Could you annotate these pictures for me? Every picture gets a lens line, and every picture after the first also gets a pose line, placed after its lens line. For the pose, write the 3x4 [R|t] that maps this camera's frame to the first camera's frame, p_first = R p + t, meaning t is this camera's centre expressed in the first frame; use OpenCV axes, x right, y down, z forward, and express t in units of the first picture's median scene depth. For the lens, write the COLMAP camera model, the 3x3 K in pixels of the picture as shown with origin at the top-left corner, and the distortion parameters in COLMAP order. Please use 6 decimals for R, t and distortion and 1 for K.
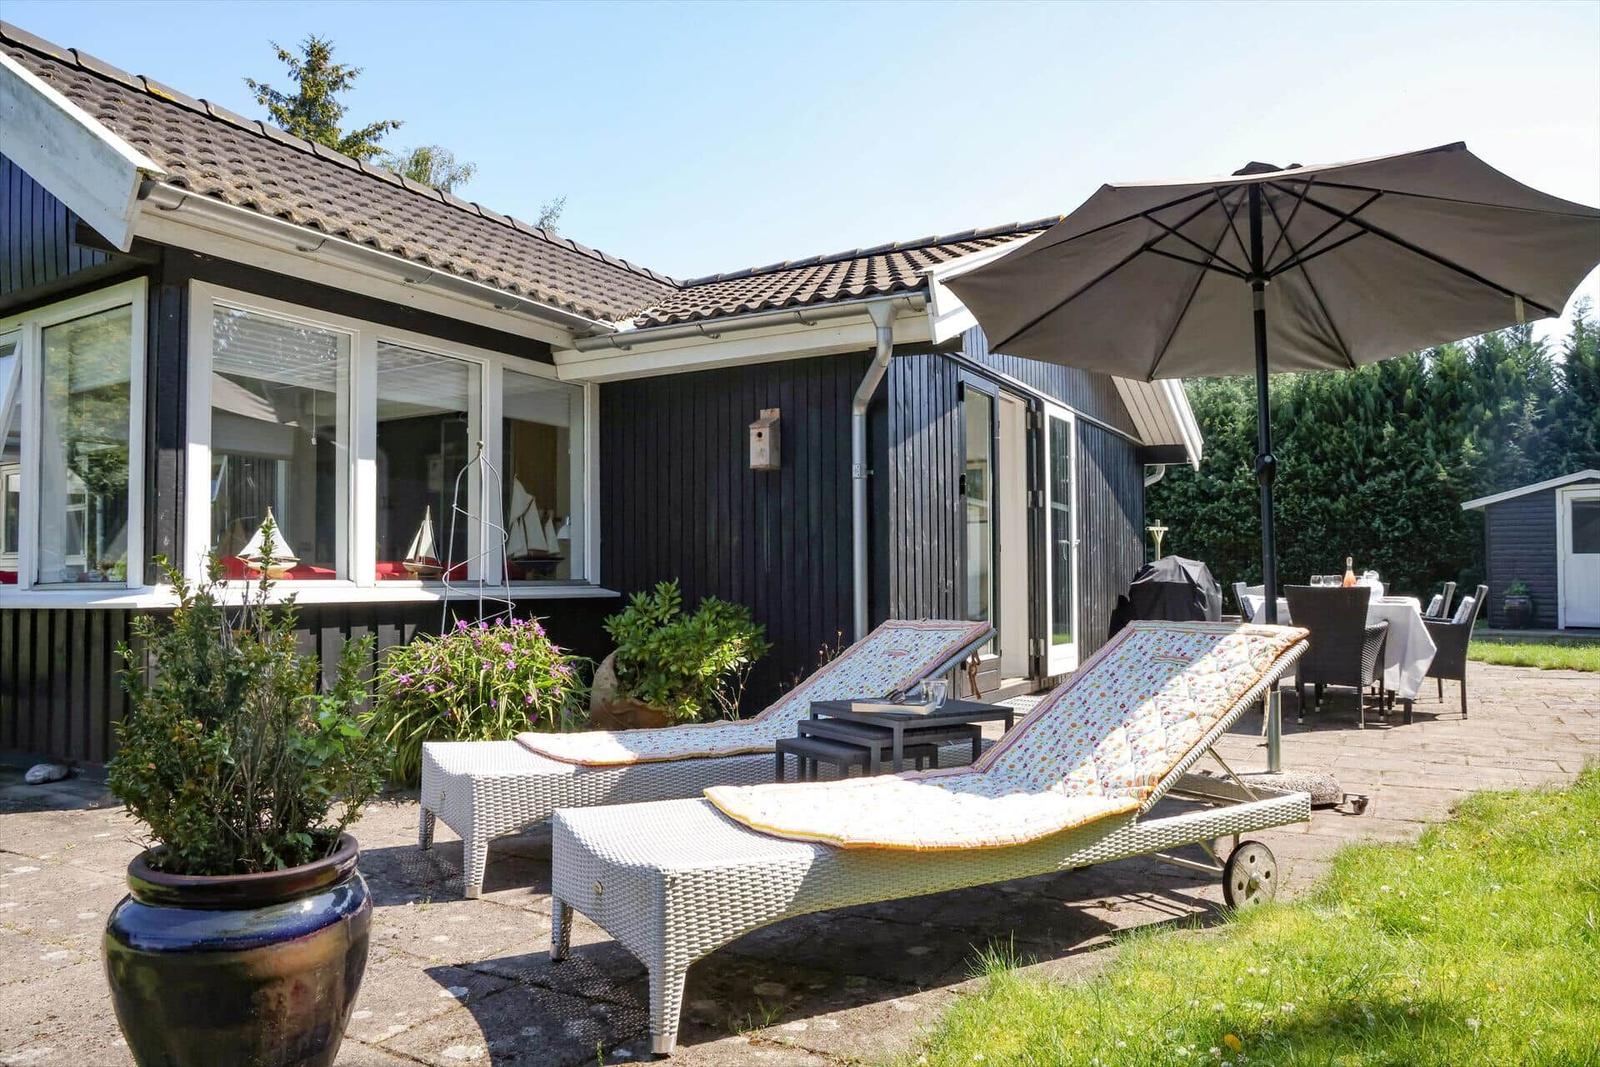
lens RADIAL K [[1100.5, 0, 800.0], [0, 1100.5, 533.5], [0, 0, 1]] dist [-0.058591, 0.008661]
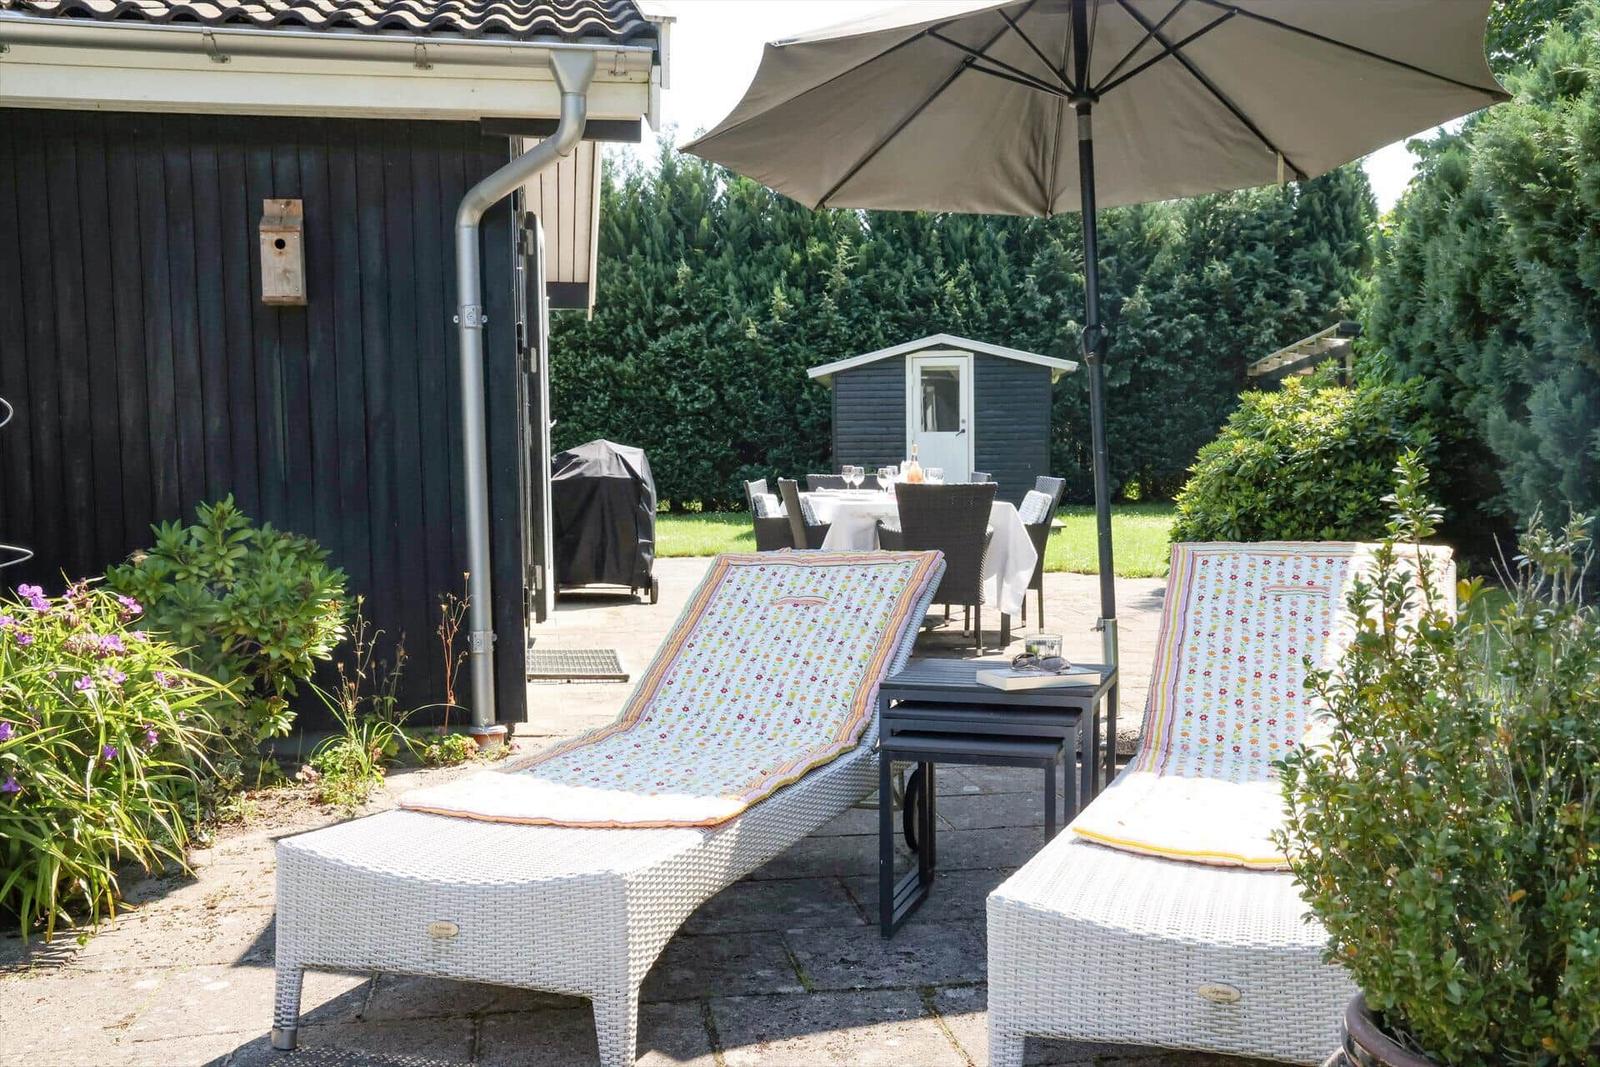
lens RADIAL K [[1604.2, 0, 800.0], [0, 1604.2, 533.5], [0, 0, 1]] dist [-0.004648, 0.014234]
pose [[0.778296, -0.041297, 0.626538, -0.118728], [-0.012902, 0.996572, 0.081714, -0.003220], [-0.627765, -0.071681, 0.775096, 0.051871]]
